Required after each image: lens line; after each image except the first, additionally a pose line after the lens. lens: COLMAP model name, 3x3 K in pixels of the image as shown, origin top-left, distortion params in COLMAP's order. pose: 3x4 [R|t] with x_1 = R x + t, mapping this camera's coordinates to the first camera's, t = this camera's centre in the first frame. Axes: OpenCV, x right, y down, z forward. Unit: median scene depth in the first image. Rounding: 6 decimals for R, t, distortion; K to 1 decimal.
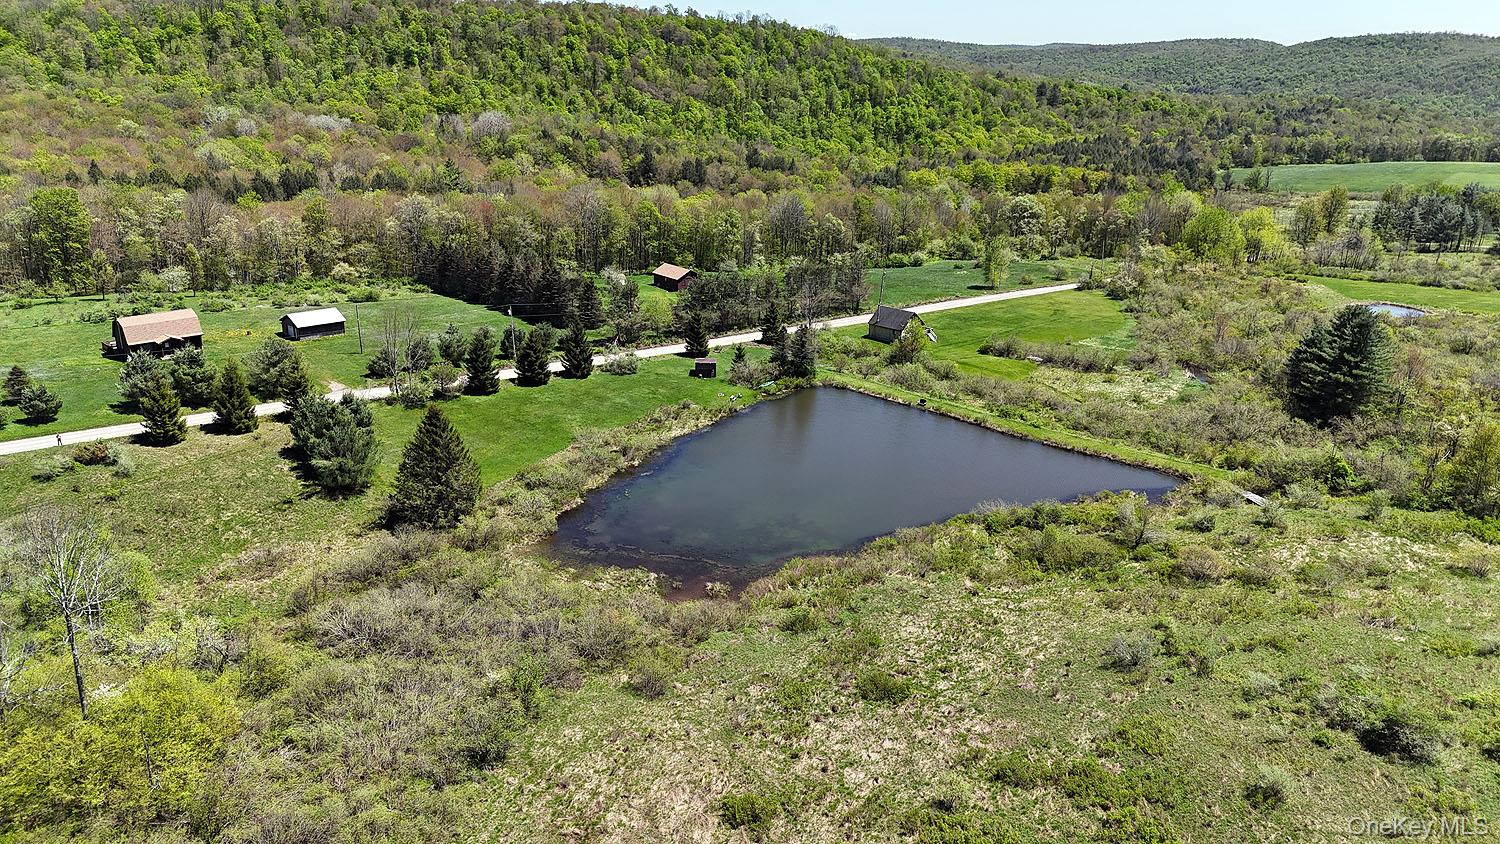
lens RADIAL K [[1097.0, 0, 750.6], [0, 1097.0, 413.3], [0, 0, 1]] dist [0.081692, -0.074695]
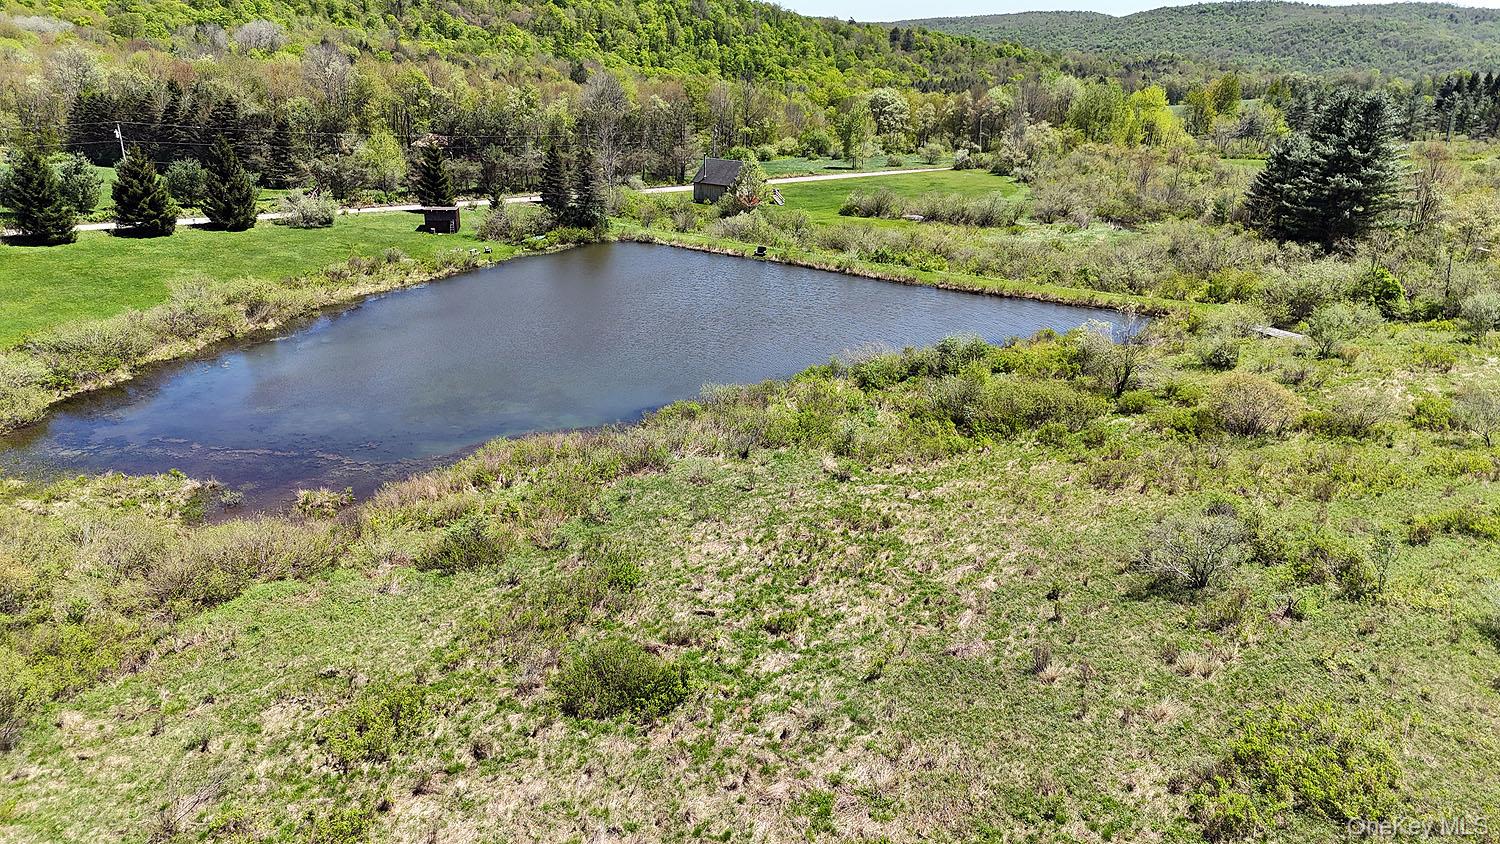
lens RADIAL K [[1080.9, 0, 743.4], [0, 1080.9, 421.8], [0, 0, 1]] dist [0.090431, -0.076366]
pose [[0.993016, -0.047160, 0.108144, 0.093321], [0.045109, 0.998754, 0.021339, 0.110965], [-0.109015, -0.016312, 0.993906, 0.452654]]
